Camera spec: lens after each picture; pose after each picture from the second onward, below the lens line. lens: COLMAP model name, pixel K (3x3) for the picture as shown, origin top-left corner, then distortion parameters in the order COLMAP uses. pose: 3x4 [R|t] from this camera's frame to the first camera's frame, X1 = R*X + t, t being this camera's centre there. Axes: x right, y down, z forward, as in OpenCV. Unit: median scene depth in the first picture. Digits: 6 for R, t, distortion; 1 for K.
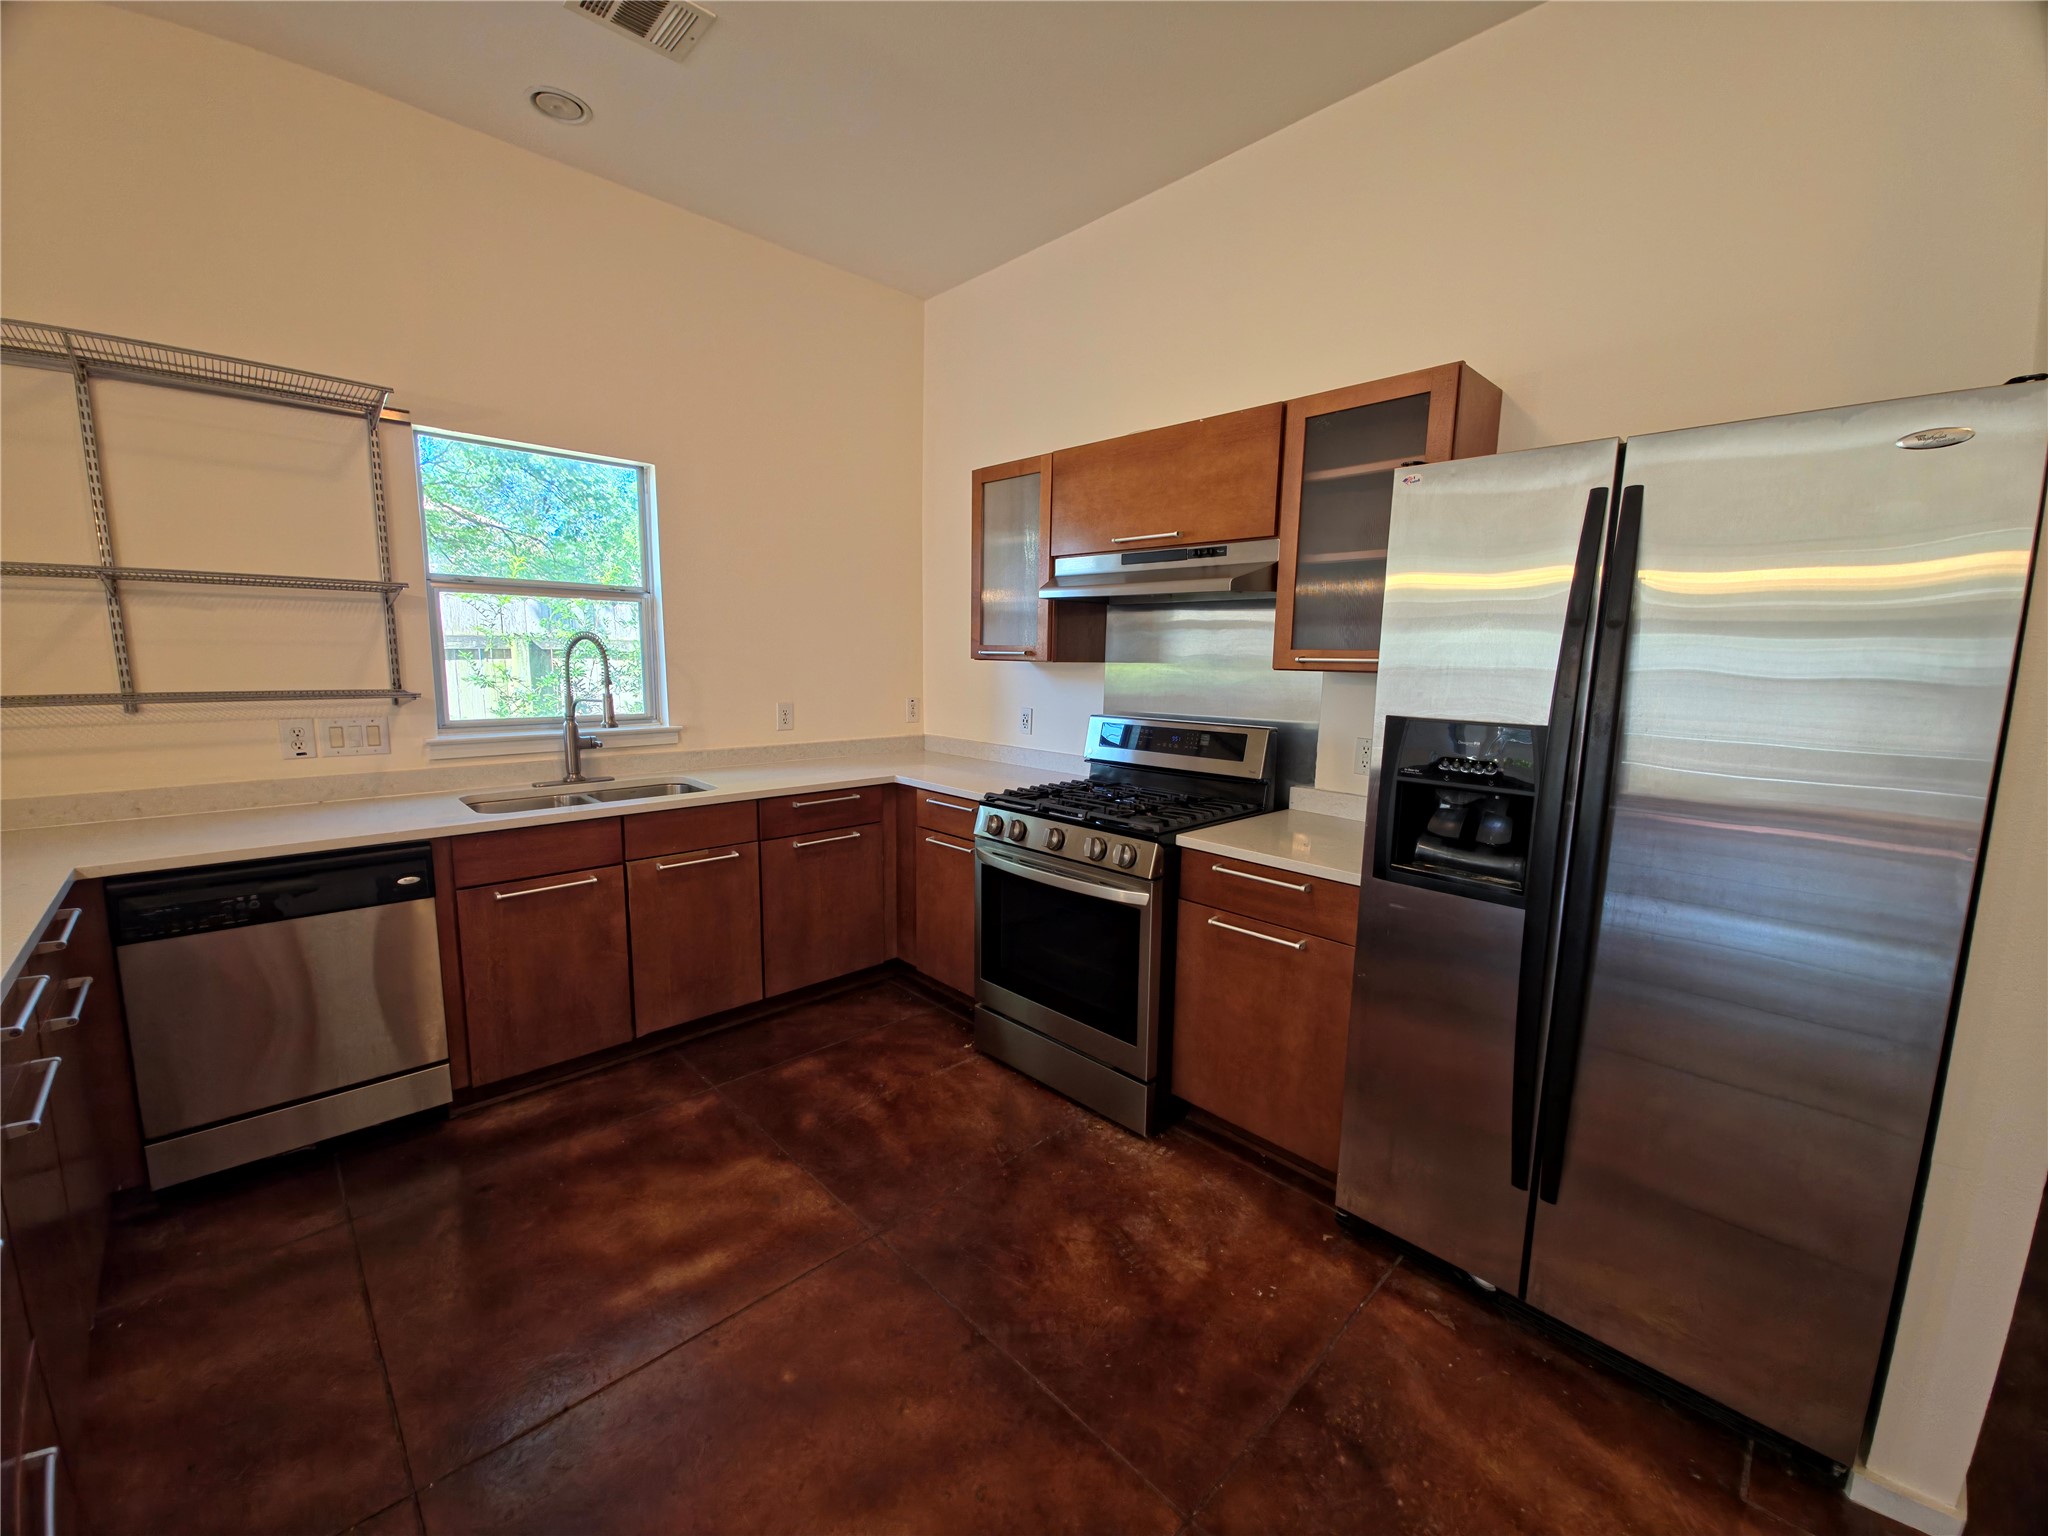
lens RADIAL K [[822.7, 0, 1031.8], [0, 822.7, 767.8], [0, 0, 1]] dist [0.004740, -0.003456]
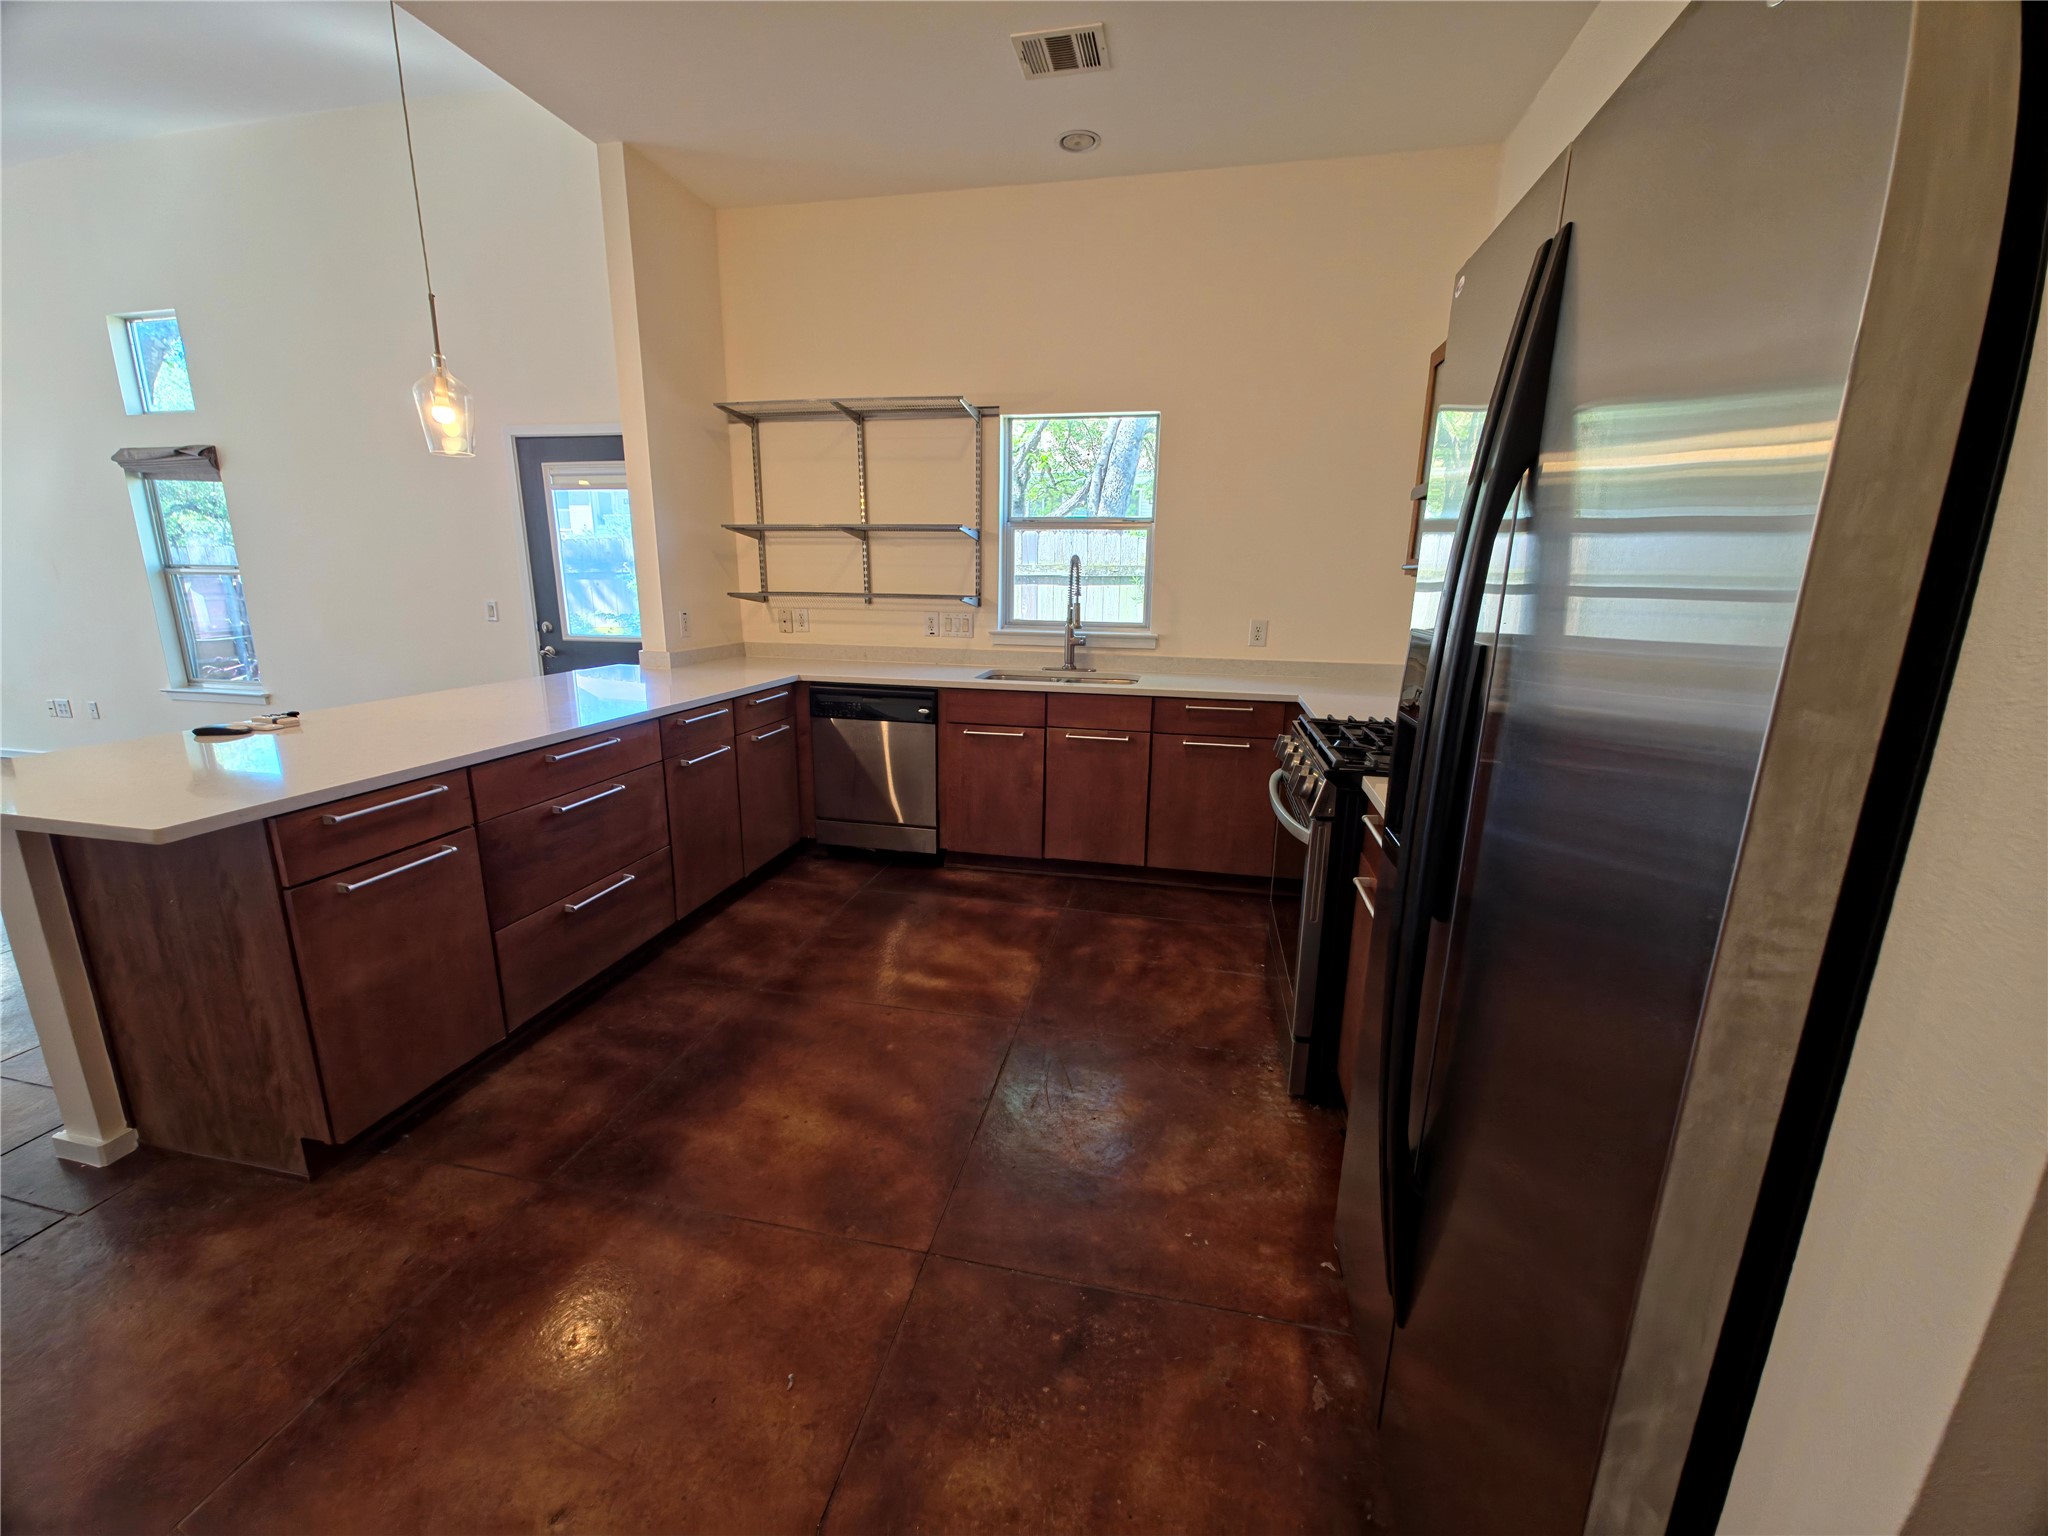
lens RADIAL K [[822.7, 0, 1018.9], [0, 822.7, 770.6], [0, 0, 1]] dist [0.004740, -0.003456]
pose [[0.552256, 0.185312, -0.812818, 0.670776], [-0.123763, 0.982402, 0.139886, 0.001845], [0.824437, 0.023344, 0.565472, 0.228607]]
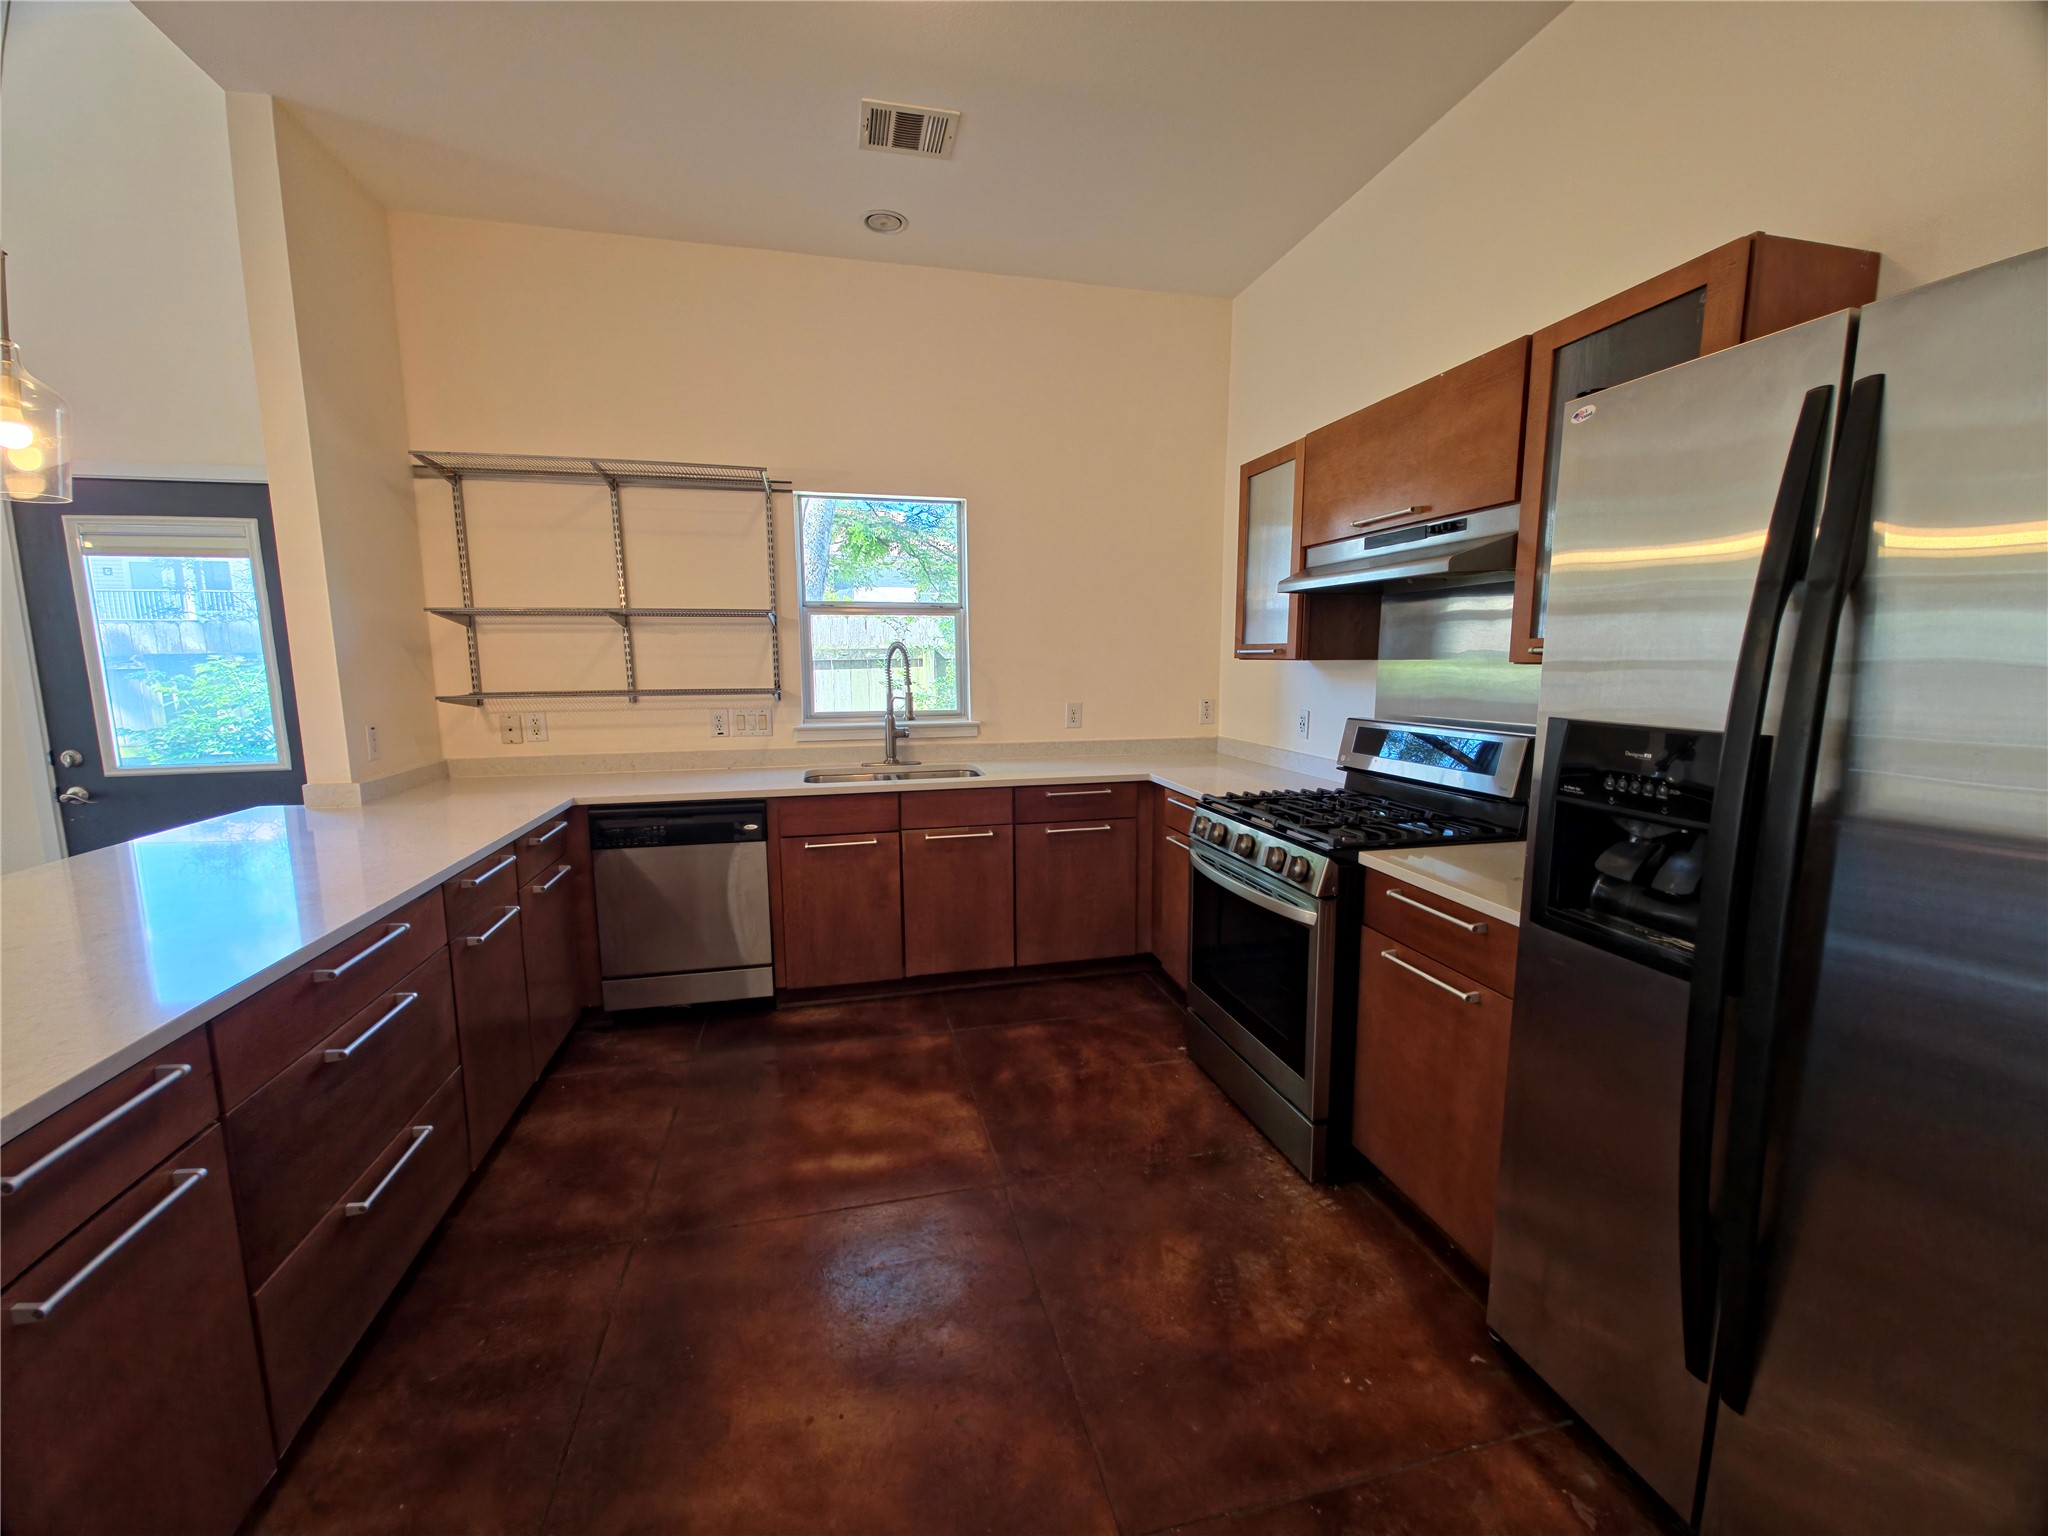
lens RADIAL K [[822.7, 0, 1022.8], [0, 822.7, 768.0], [0, 0, 1]] dist [0.004740, -0.003456]
pose [[0.858514, 0.050208, -0.510326, 0.313321], [-0.053960, 0.998515, 0.007461, 0.004461], [0.509943, 0.021132, 0.859949, 0.051449]]
